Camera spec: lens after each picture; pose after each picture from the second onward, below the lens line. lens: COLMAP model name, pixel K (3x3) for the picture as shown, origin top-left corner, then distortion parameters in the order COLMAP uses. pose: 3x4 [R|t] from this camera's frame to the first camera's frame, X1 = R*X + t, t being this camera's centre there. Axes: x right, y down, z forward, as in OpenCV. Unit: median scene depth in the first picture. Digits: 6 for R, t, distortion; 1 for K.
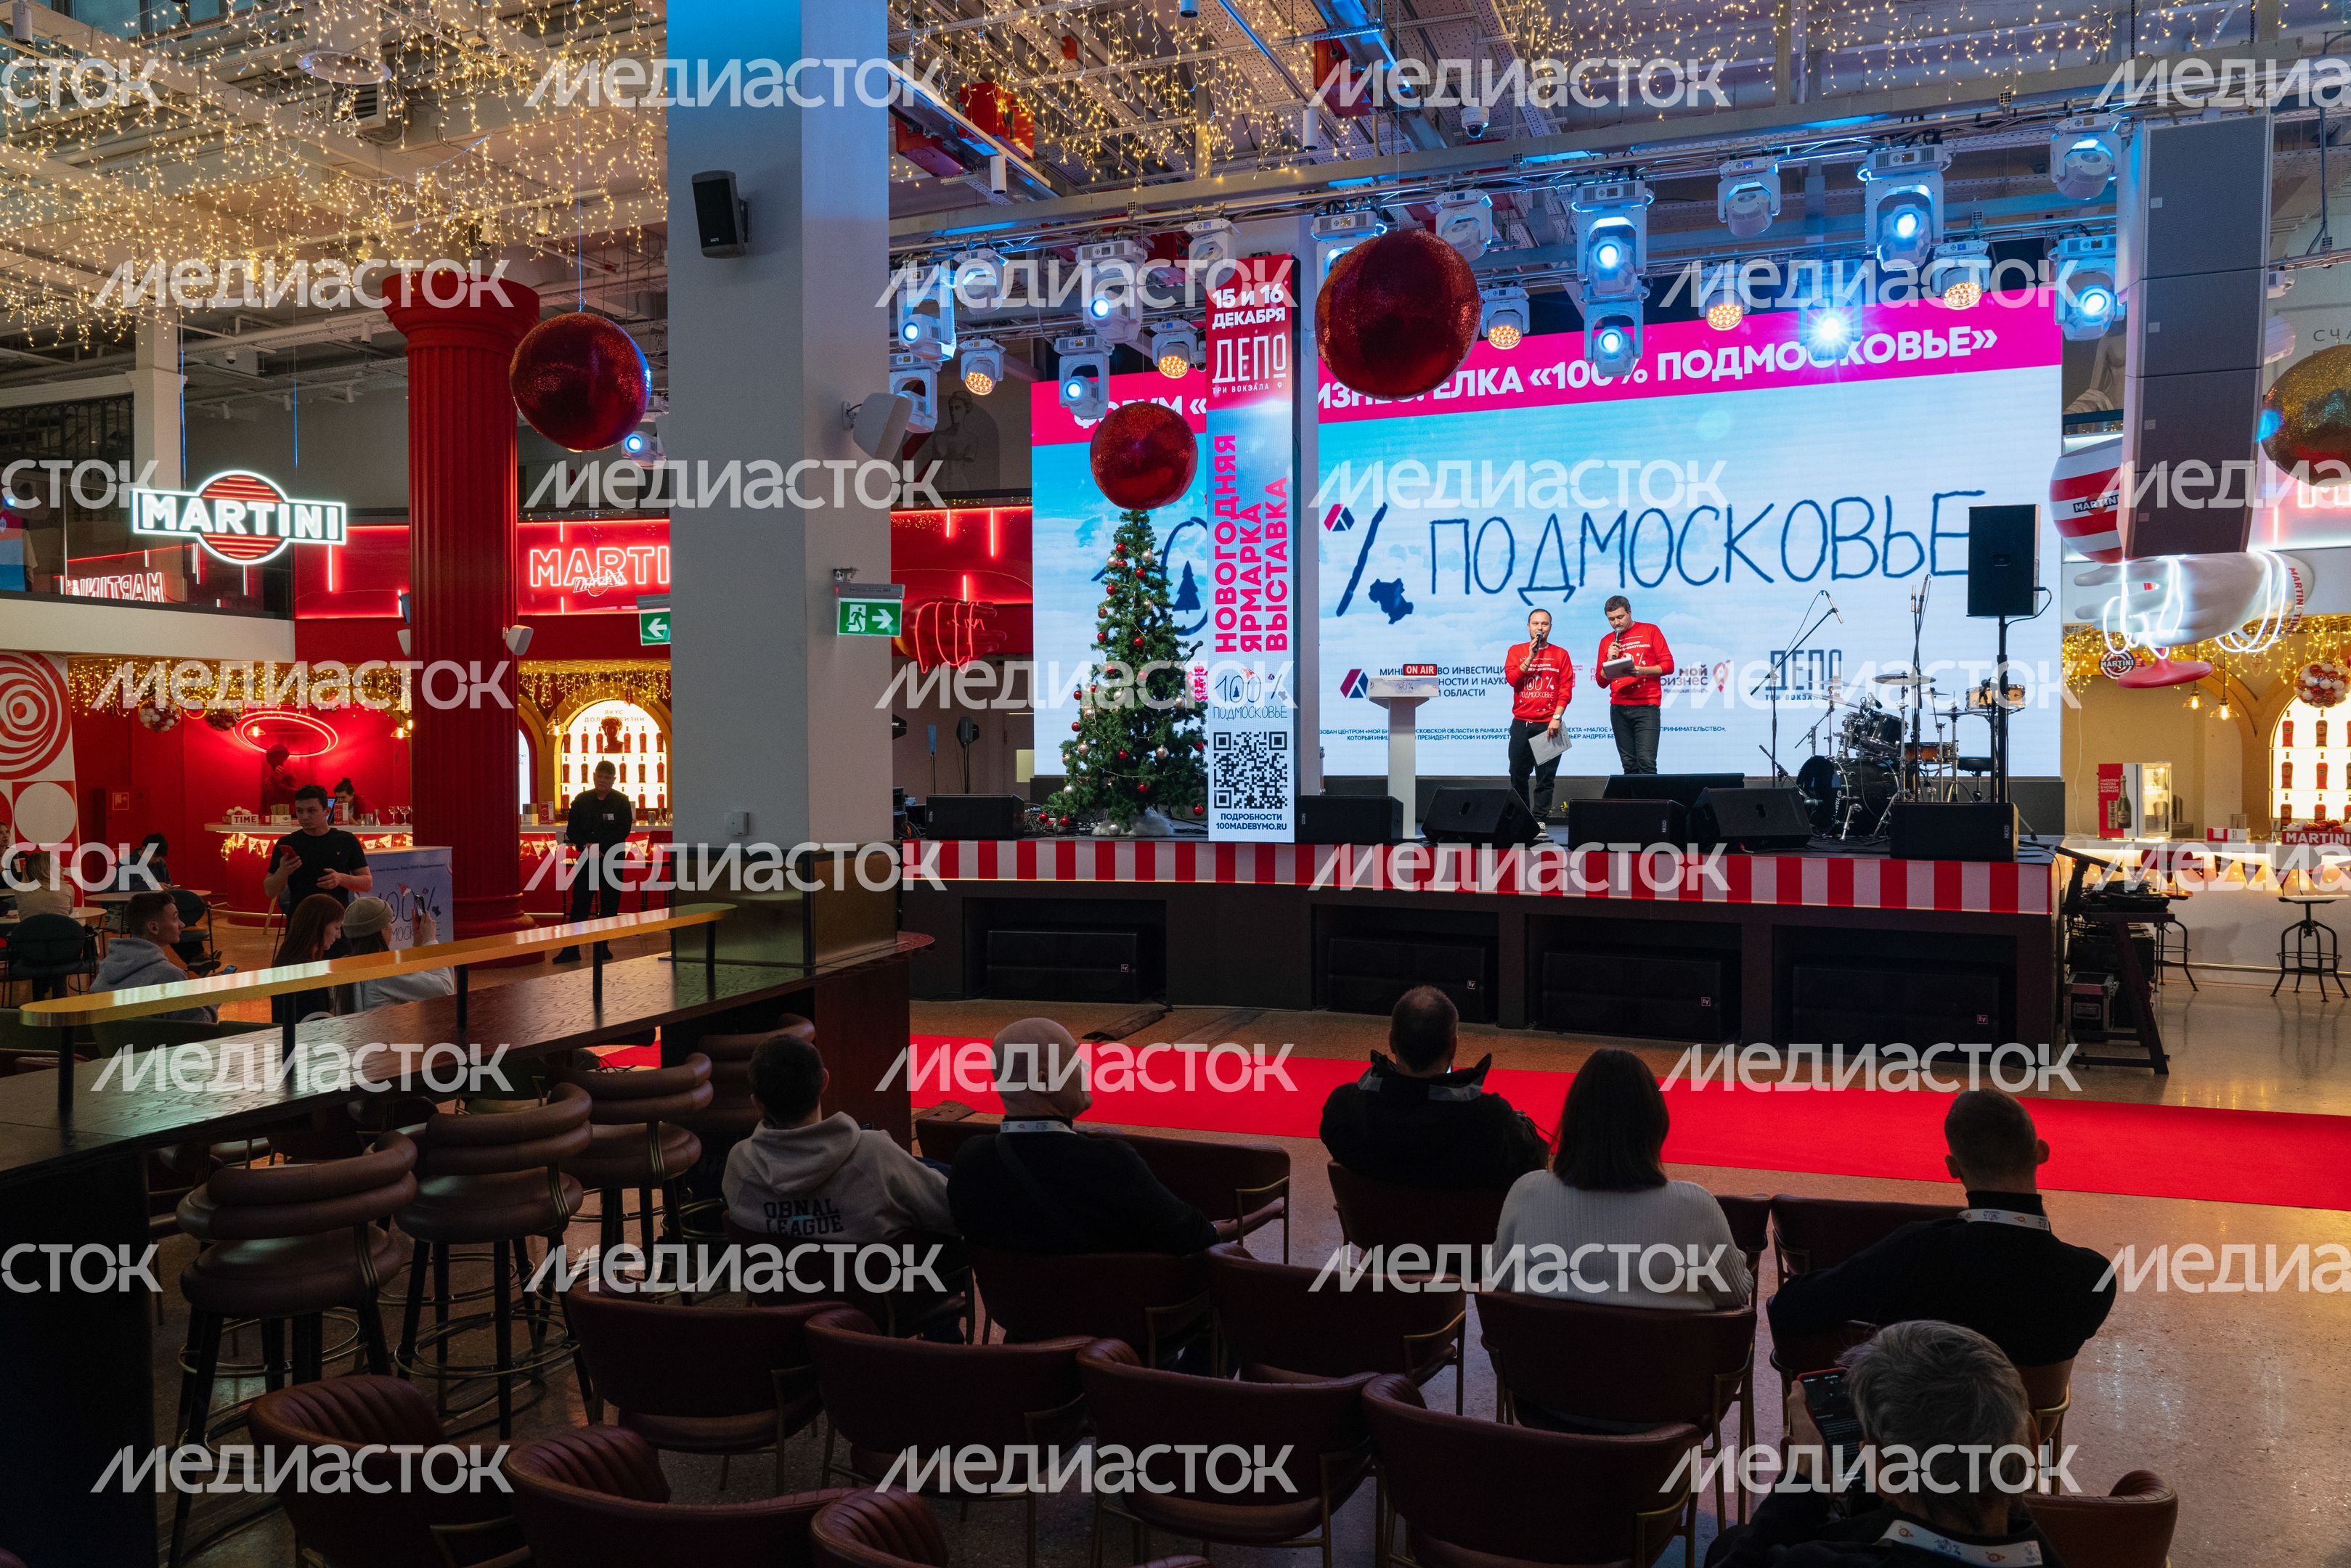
lens RADIAL K [[1657.1, 0, 1164.6], [0, 1657.1, 778.1], [0, 0, 1]] dist [-0.021772, 0.019457]
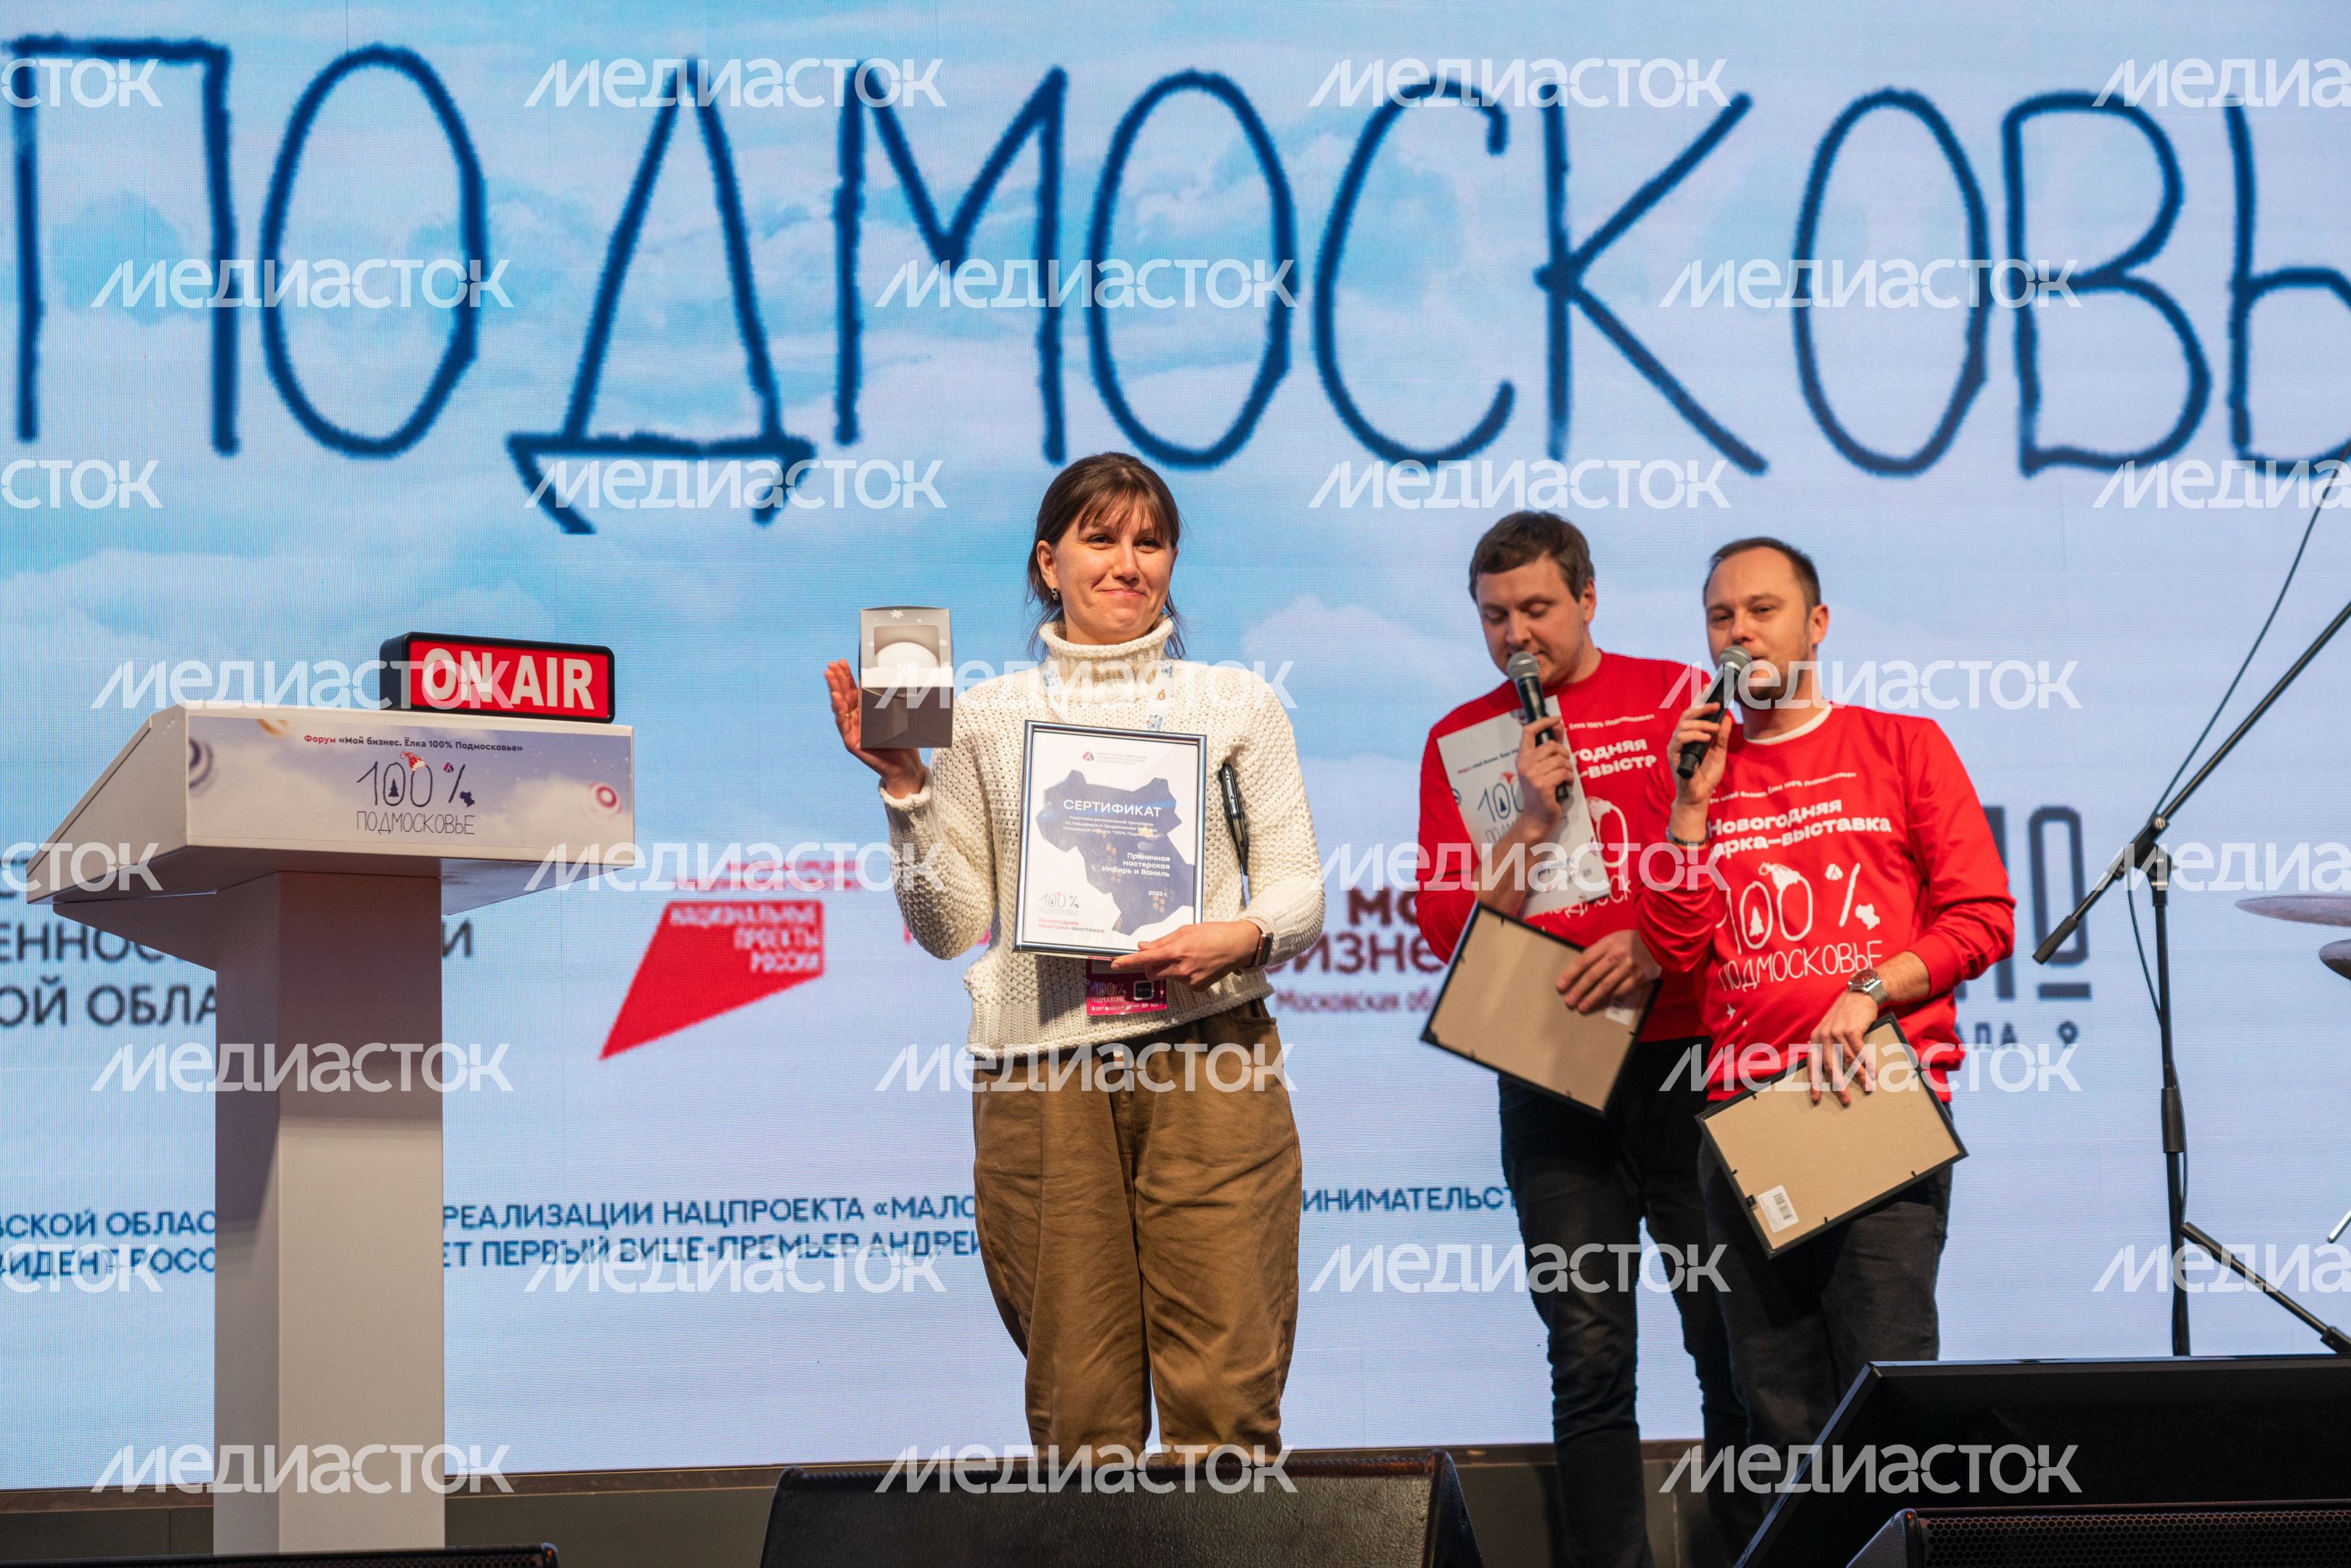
lens RADIAL K [[5088.2, 0, 1083.3], [0, 5088.2, 802.4], [0, 0, 1]] dist [0.094658, 0.000000]
pose [[0.832335, 0.054848, 0.551552, -0.046006], [0.034637, 0.988000, -0.150520, 0.013308], [-0.553189, 0.144387, 0.820447, 0.562406]]
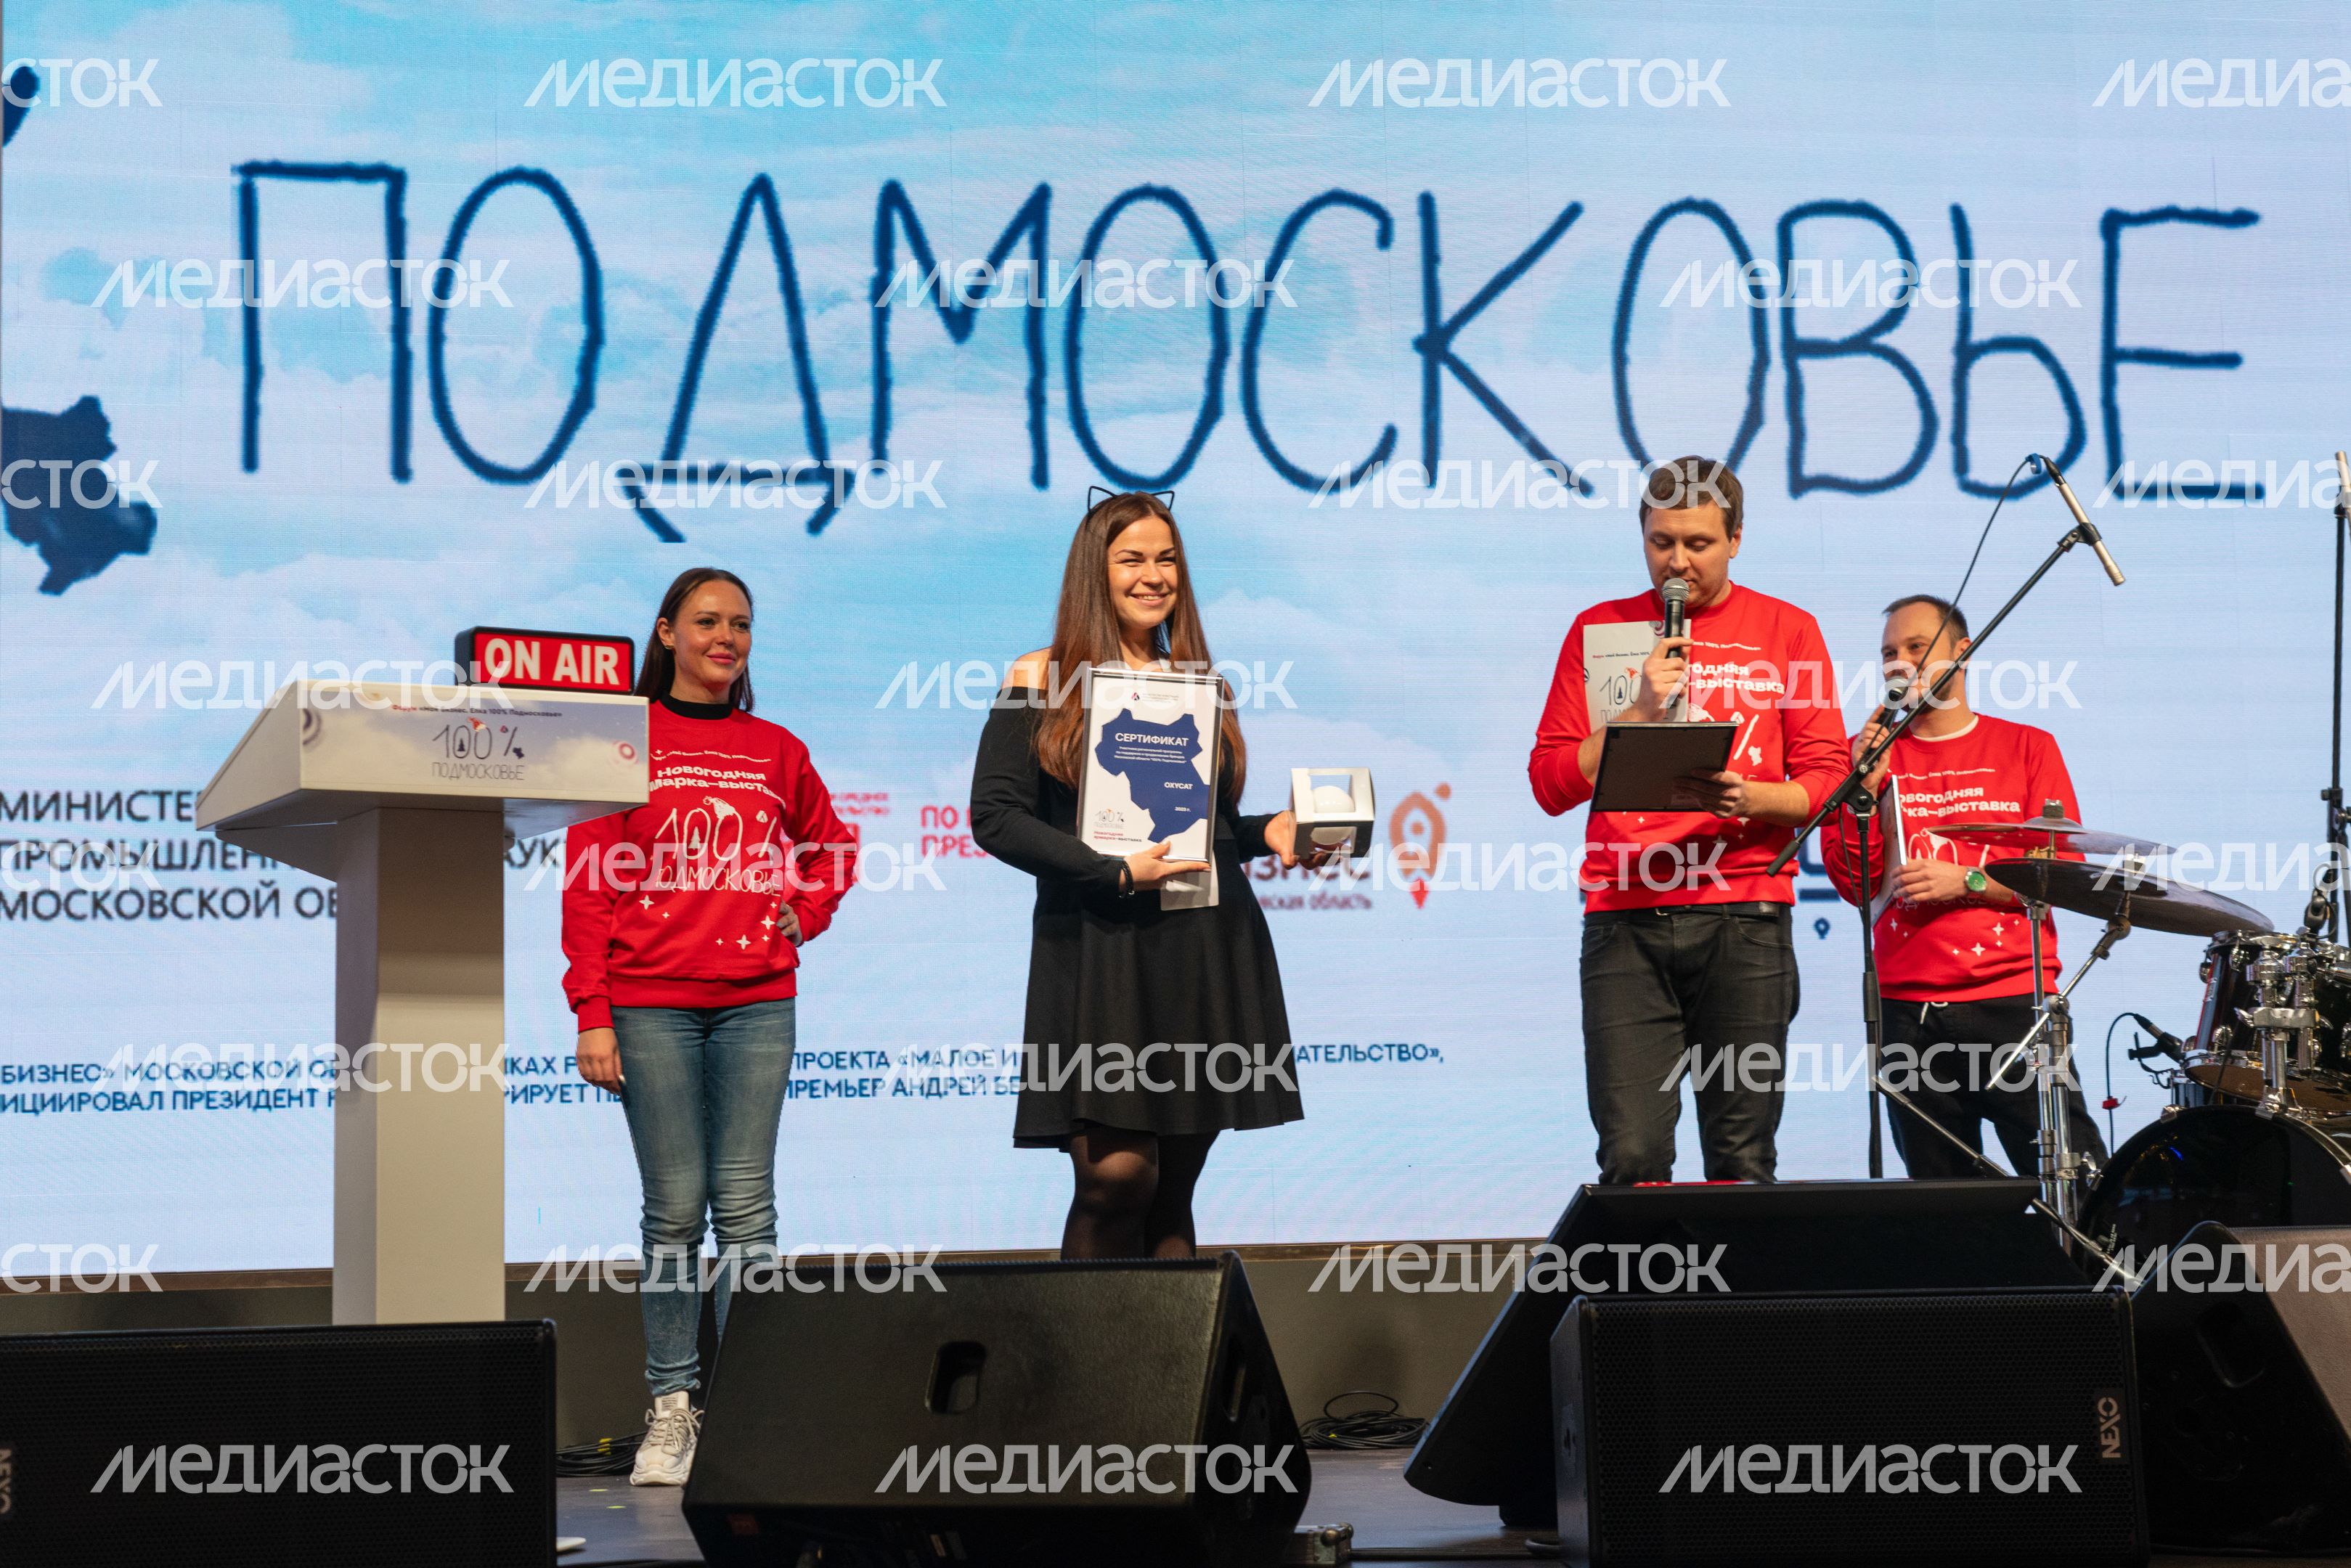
lens RADIAL K [[3964.6, 0, 1109.6], [0, 3964.6, 792.9], [0, 0, 1]] dist [0.068115, 0.000000]
pose [[0.844860, 0.048345, 0.532798, -0.032307], [0.029396, 0.990209, -0.136463, 0.013049], [-0.534179, 0.130954, 0.835167, 0.541861]]
